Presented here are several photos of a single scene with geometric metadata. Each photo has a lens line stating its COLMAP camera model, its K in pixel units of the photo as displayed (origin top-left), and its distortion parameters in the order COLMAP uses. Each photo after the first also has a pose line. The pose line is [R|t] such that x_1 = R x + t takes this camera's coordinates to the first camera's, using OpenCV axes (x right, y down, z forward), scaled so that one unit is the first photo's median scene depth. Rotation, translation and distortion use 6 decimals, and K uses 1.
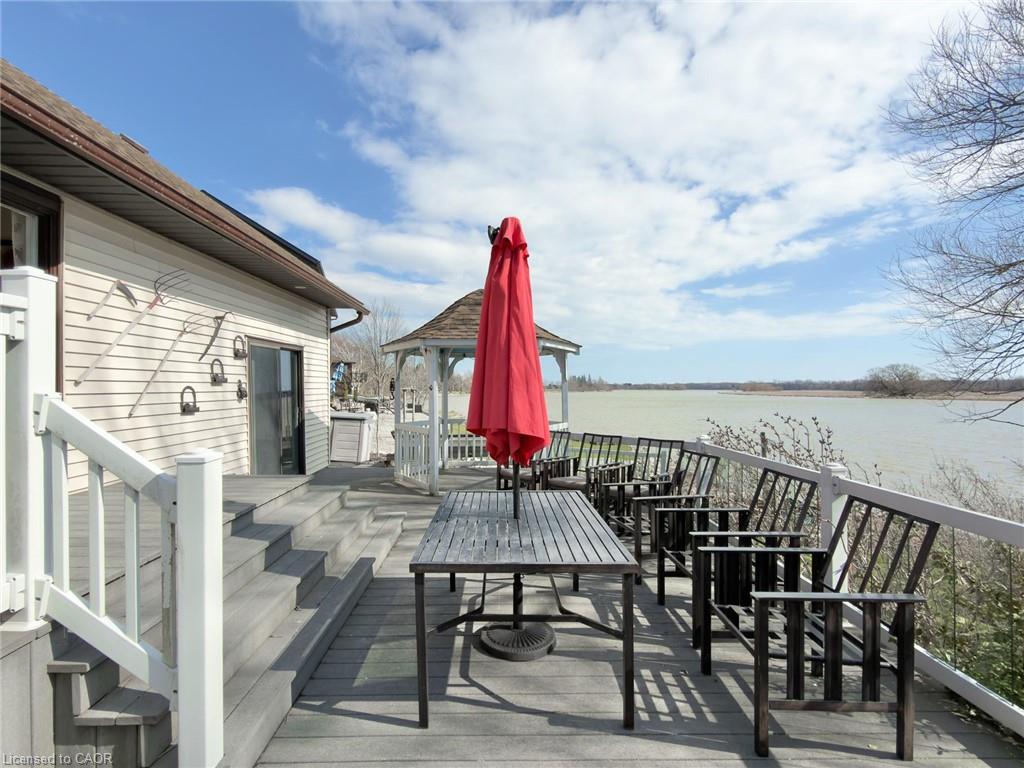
lens RADIAL K [[506.4, 0, 512.0], [0, 506.4, 384.0], [0, 0, 1]] dist [-0.001671, 0.000474]
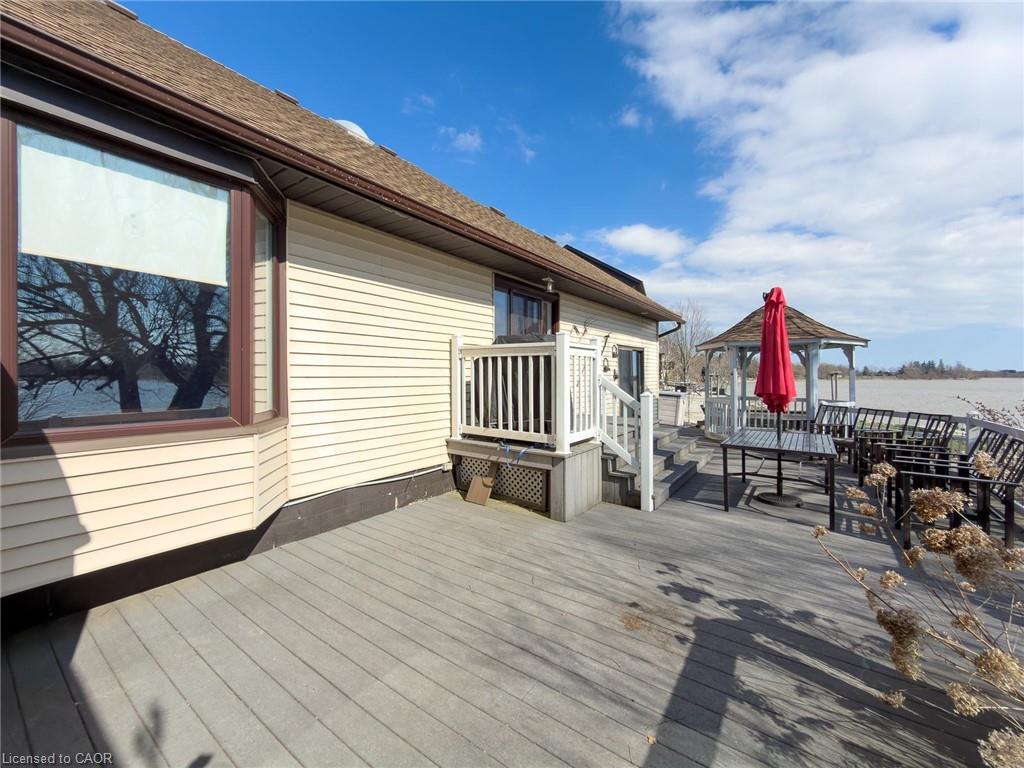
lens RADIAL K [[416.2, 0, 508.8], [0, 416.2, 374.3], [0, 0, 1]] dist [0.001261, 0.000220]
pose [[0.793300, 0.004581, -0.608813, 0.059941], [0.000180, 0.999970, 0.007759, -0.000408], [0.608830, -0.006265, 0.793276, -0.345187]]
